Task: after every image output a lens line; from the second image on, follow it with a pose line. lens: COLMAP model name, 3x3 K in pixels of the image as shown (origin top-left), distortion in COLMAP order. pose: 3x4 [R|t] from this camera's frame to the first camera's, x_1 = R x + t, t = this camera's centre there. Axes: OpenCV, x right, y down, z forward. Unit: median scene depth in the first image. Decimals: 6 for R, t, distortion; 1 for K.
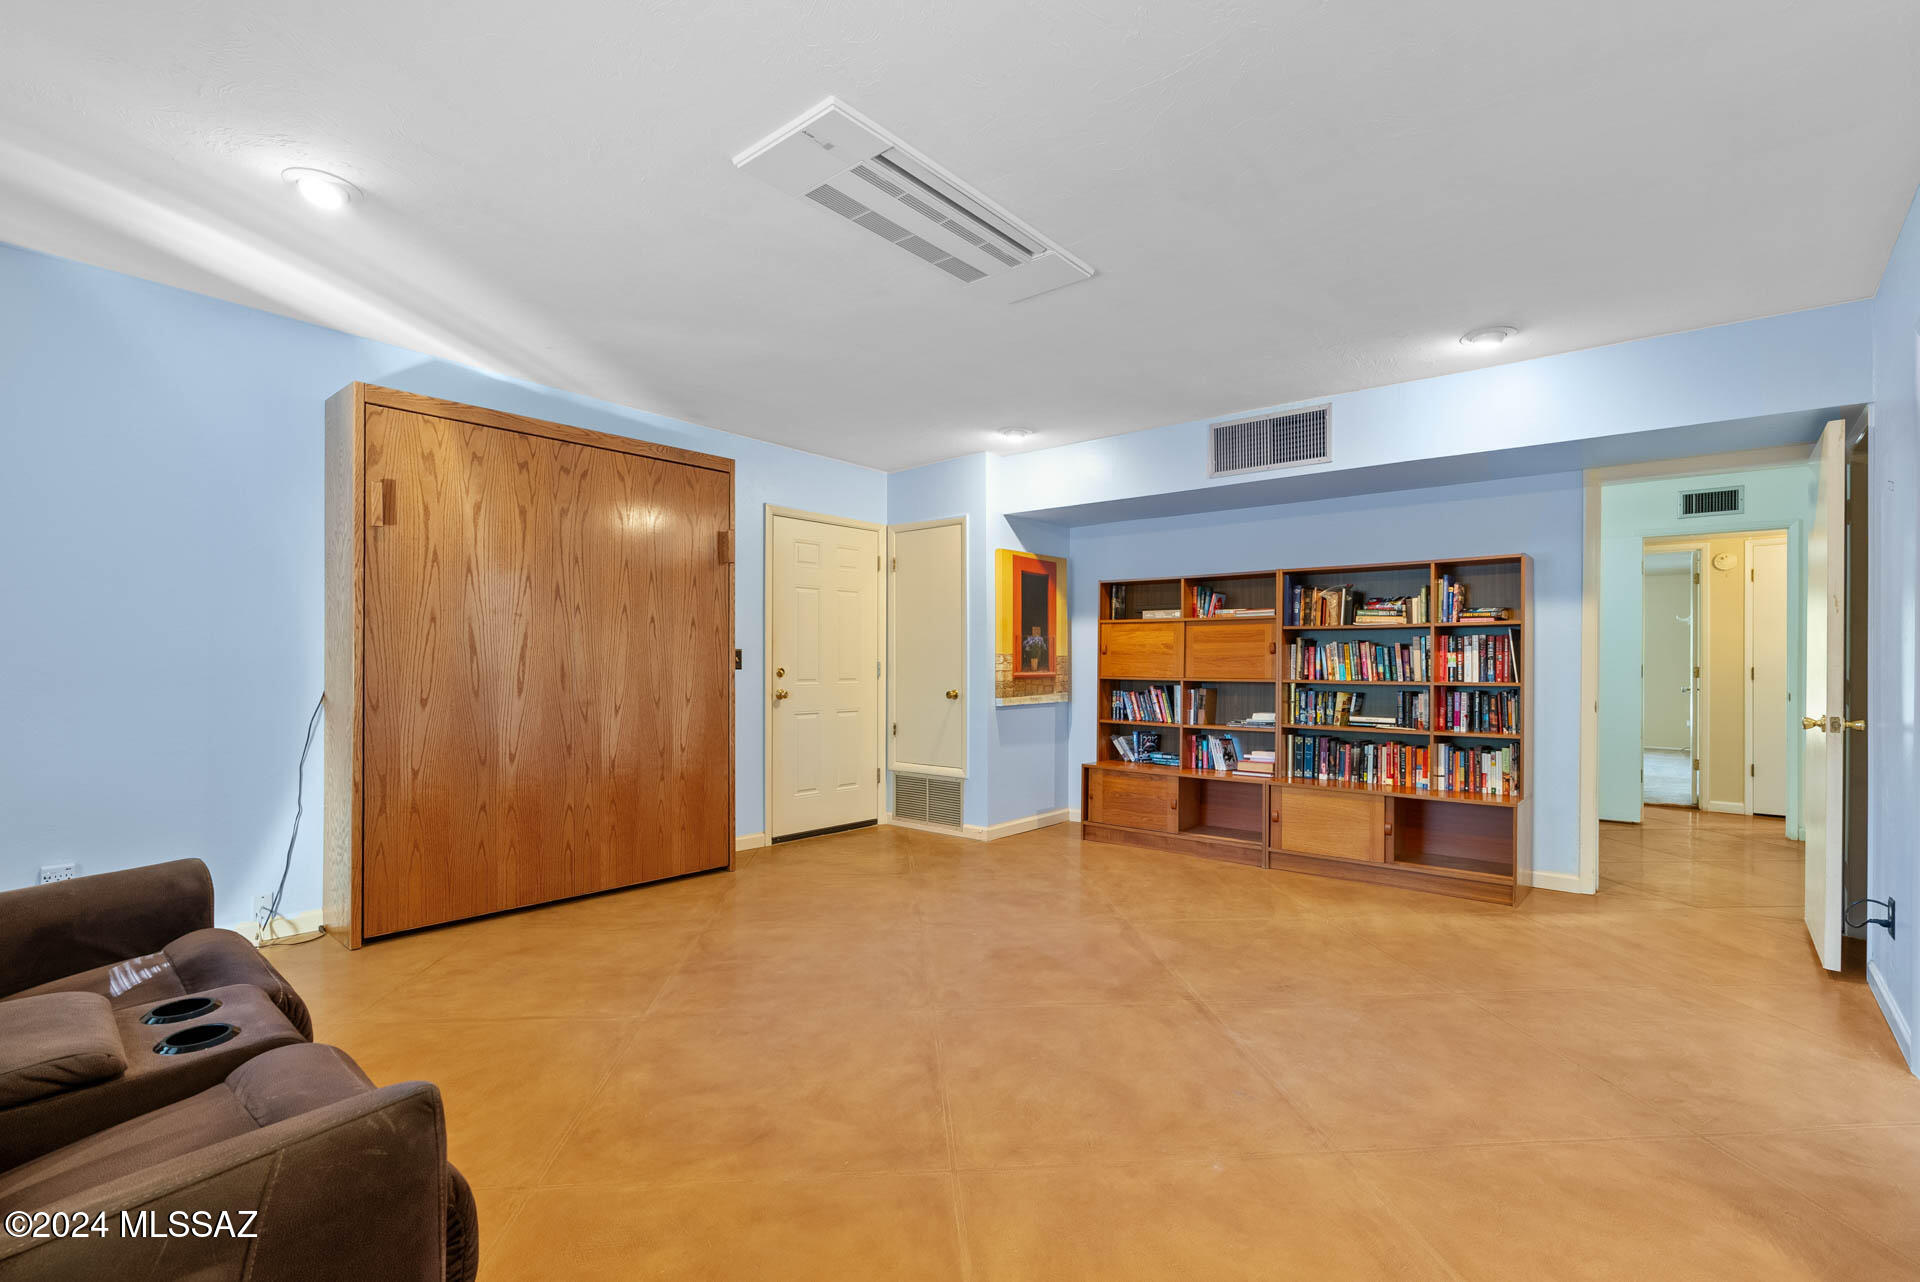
lens RADIAL K [[876.0, 0, 960.8], [0, 876.0, 661.5], [0, 0, 1]] dist [-0.008224, 0.003425]
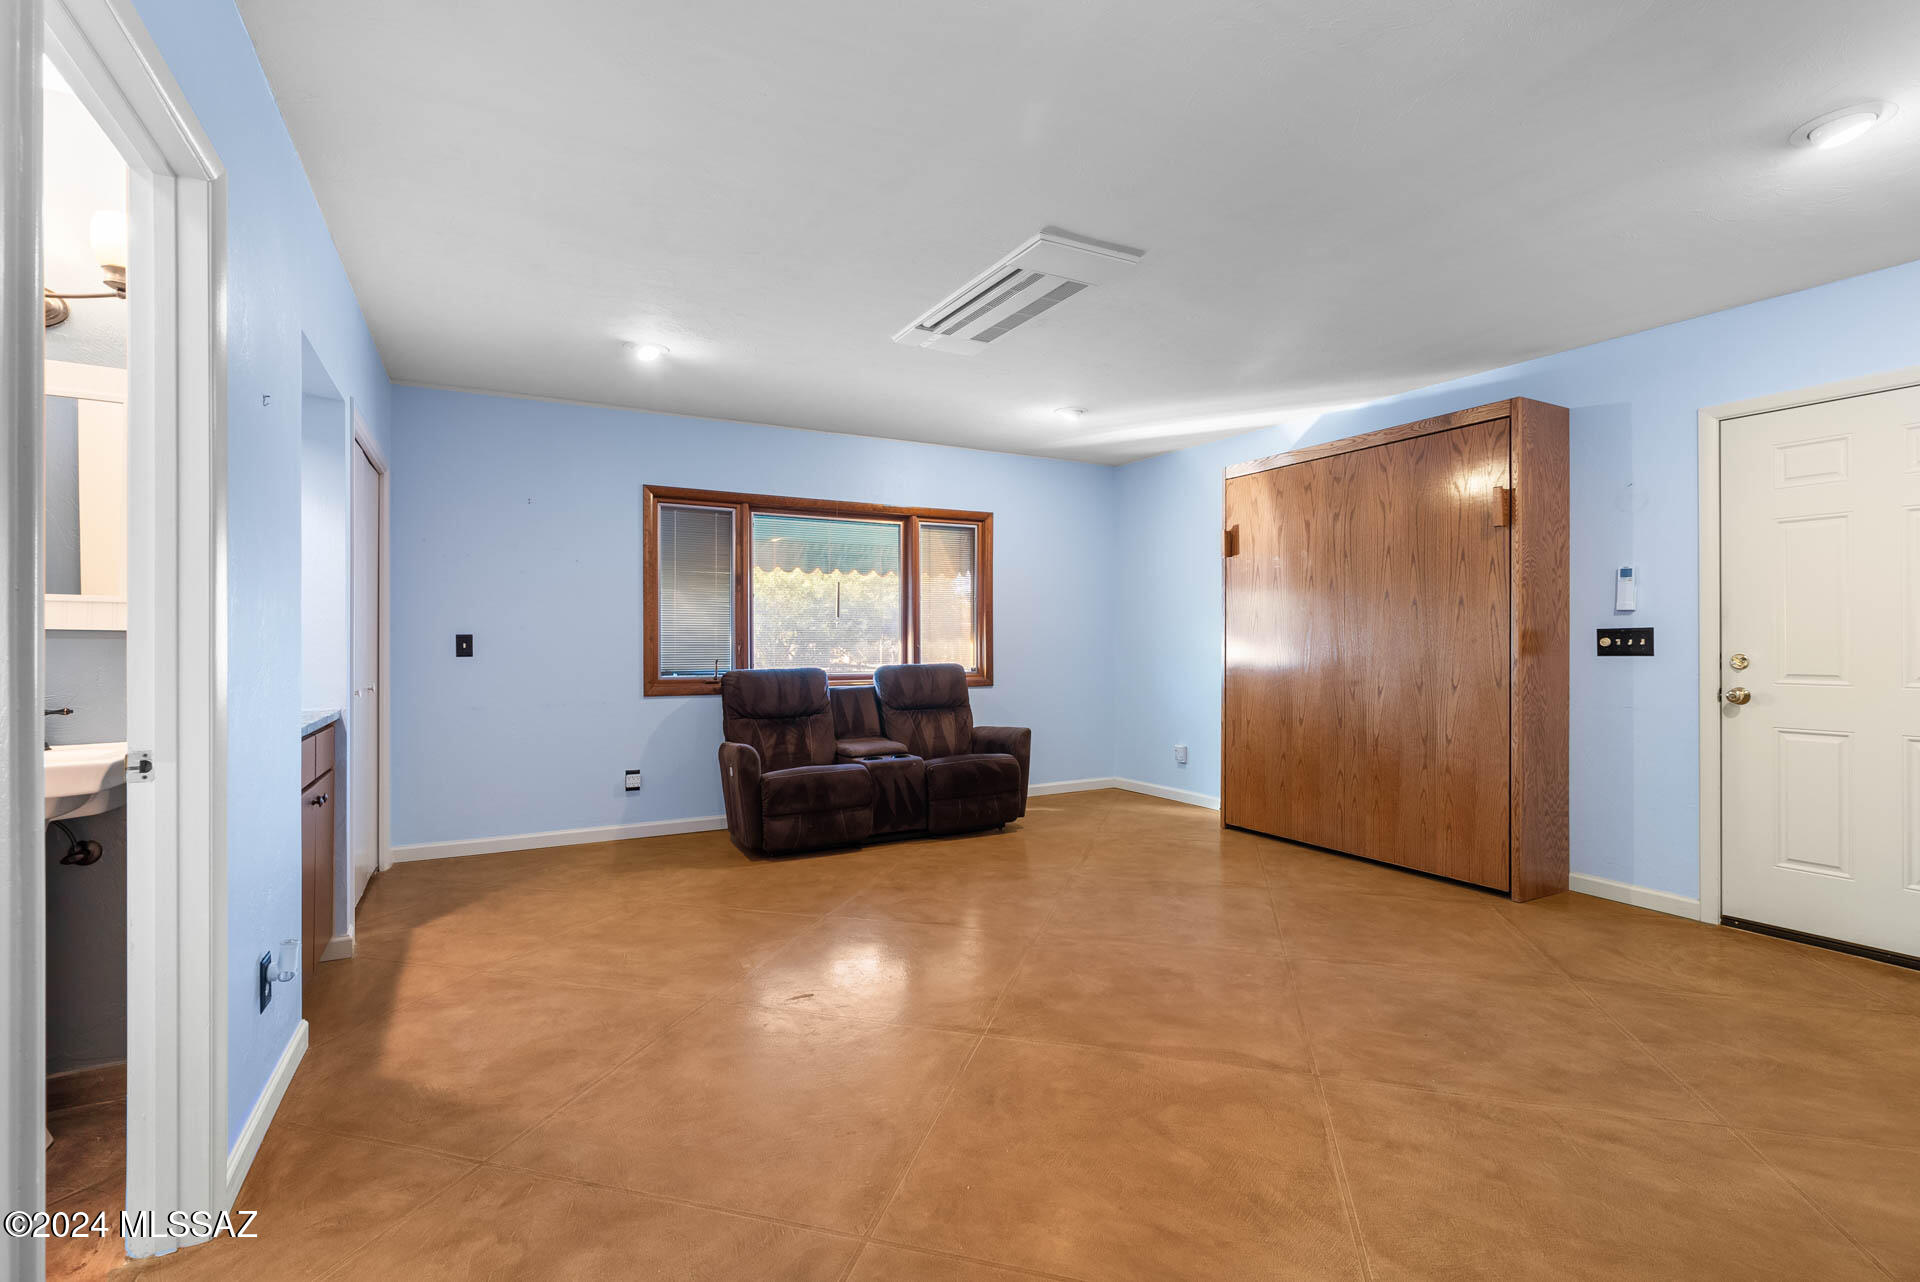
lens RADIAL K [[876.0, 0, 958.6], [0, 876.0, 638.6], [0, 0, 1]] dist [-0.008224, 0.003425]
pose [[-0.356129, -0.008910, -0.934394, 0.751436], [-0.000311, 0.999956, -0.009417, 0.002119], [0.934437, -0.003063, -0.356116, 0.881208]]
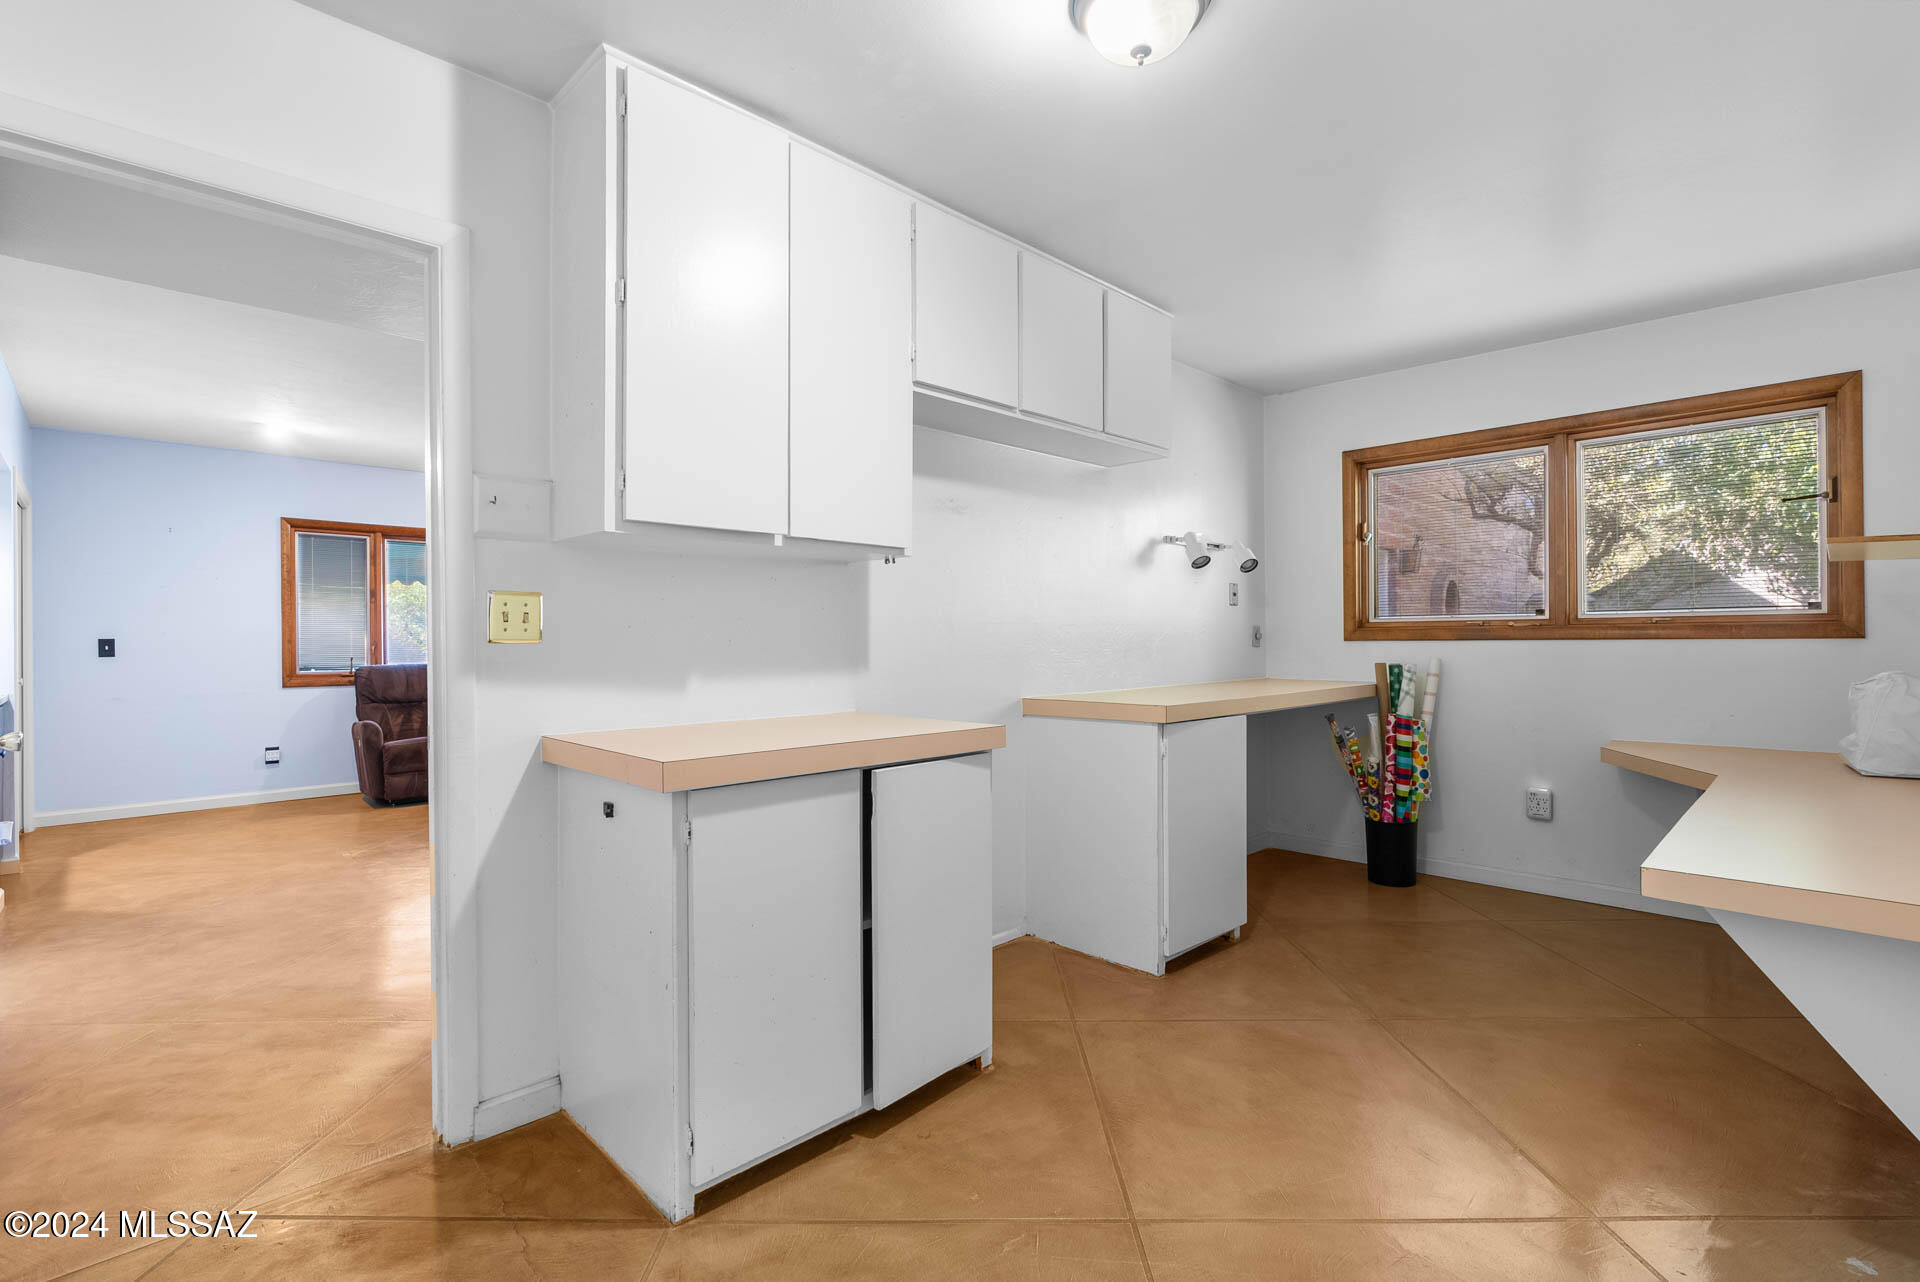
lens RADIAL K [[876.0, 0, 966.1], [0, 876.0, 643.2], [0, 0, 1]] dist [-0.008224, 0.003425]
pose [[-0.076083, 0.000024, -0.997101, 1.186034], [0.004580, 0.999989, -0.000326, 0.000155], [0.997091, -0.004592, -0.076083, 1.334159]]
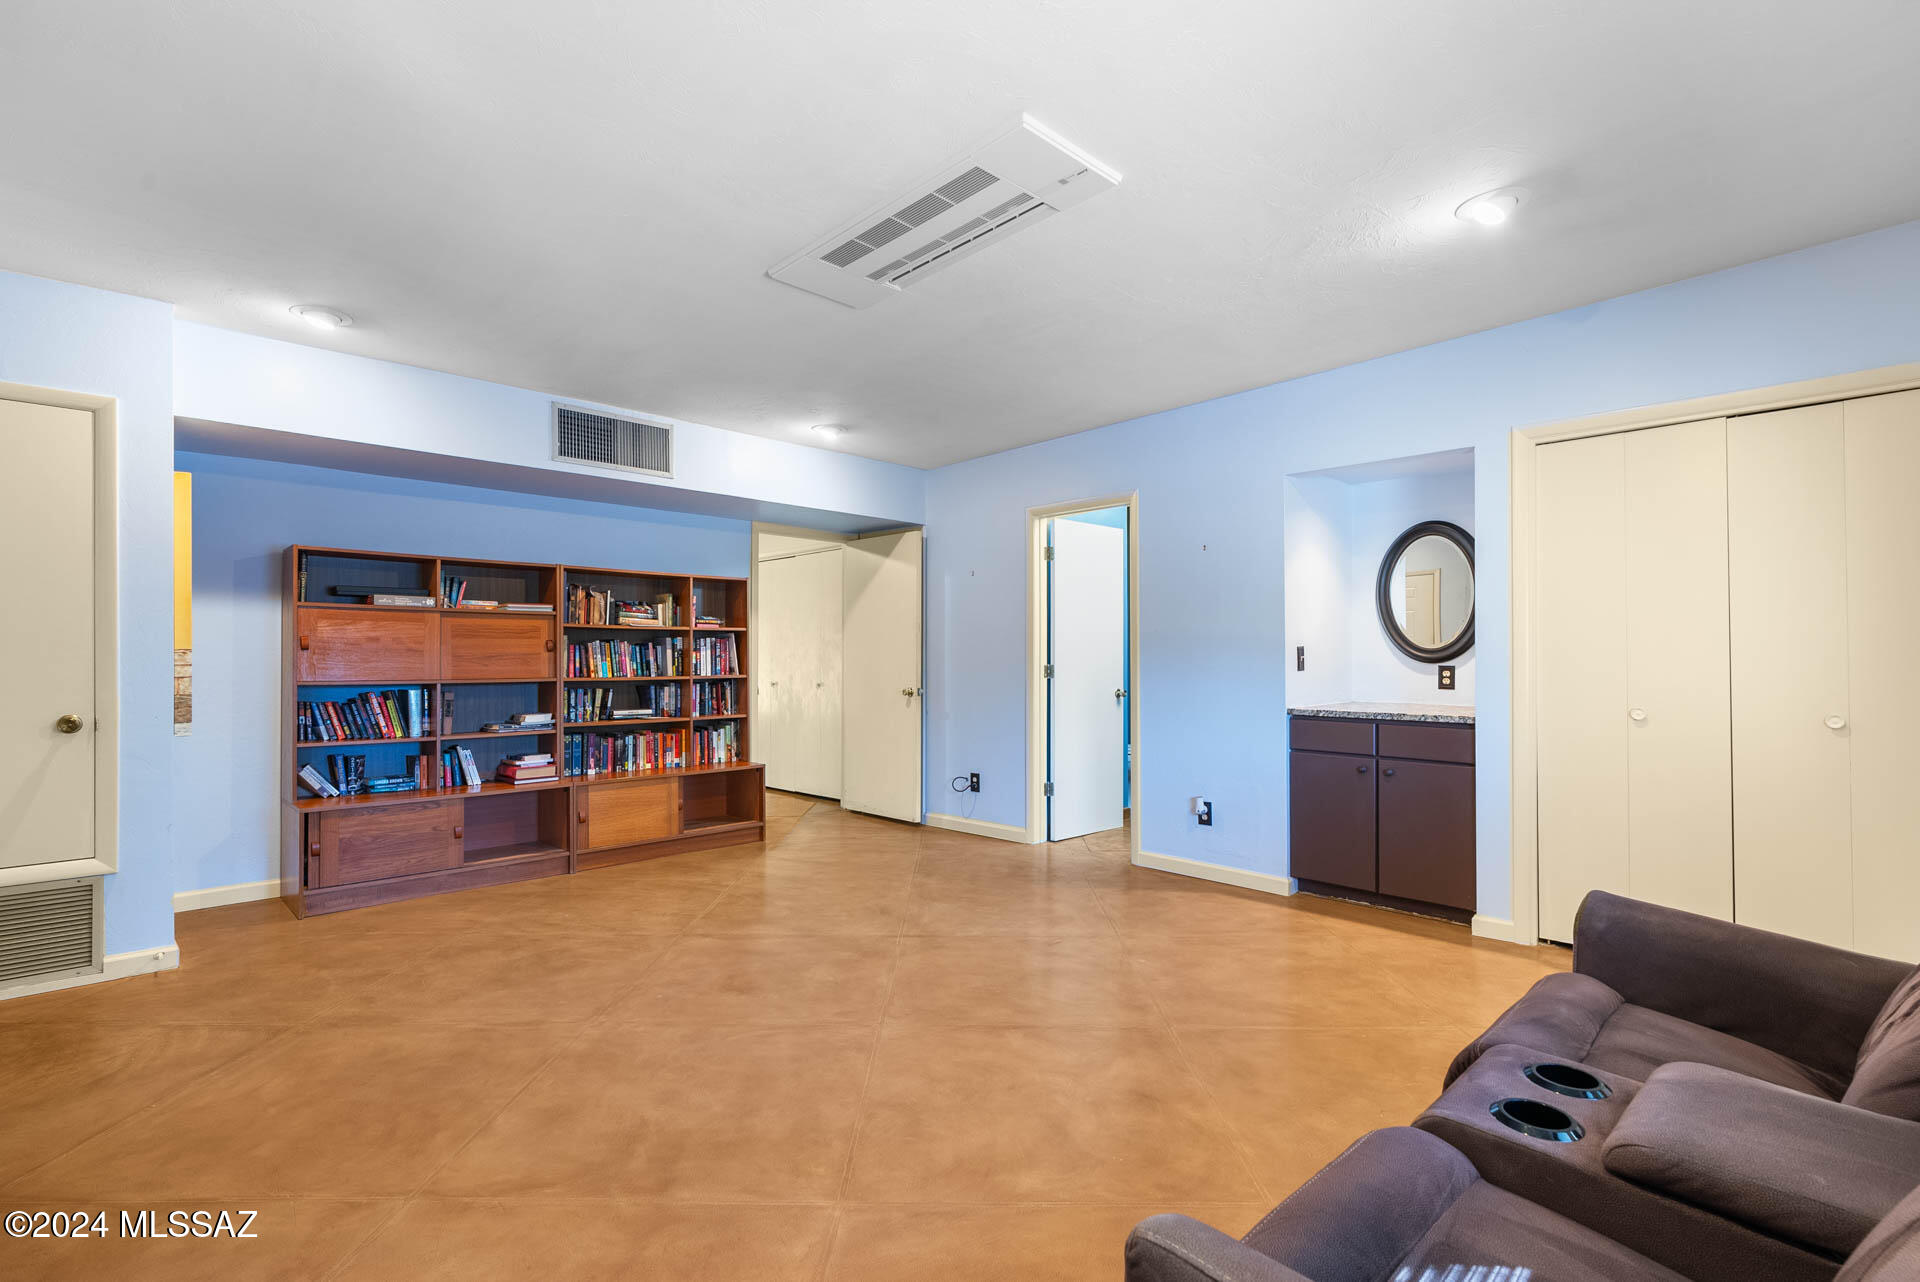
lens RADIAL K [[876.0, 0, 958.6], [0, 876.0, 649.3], [0, 0, 1]] dist [-0.008224, 0.003425]
pose [[0.093136, 0.007027, 0.995629, -0.652862], [0.002081, 0.999972, -0.007252, -0.004160], [-0.995651, 0.002747, 0.093118, 0.547694]]
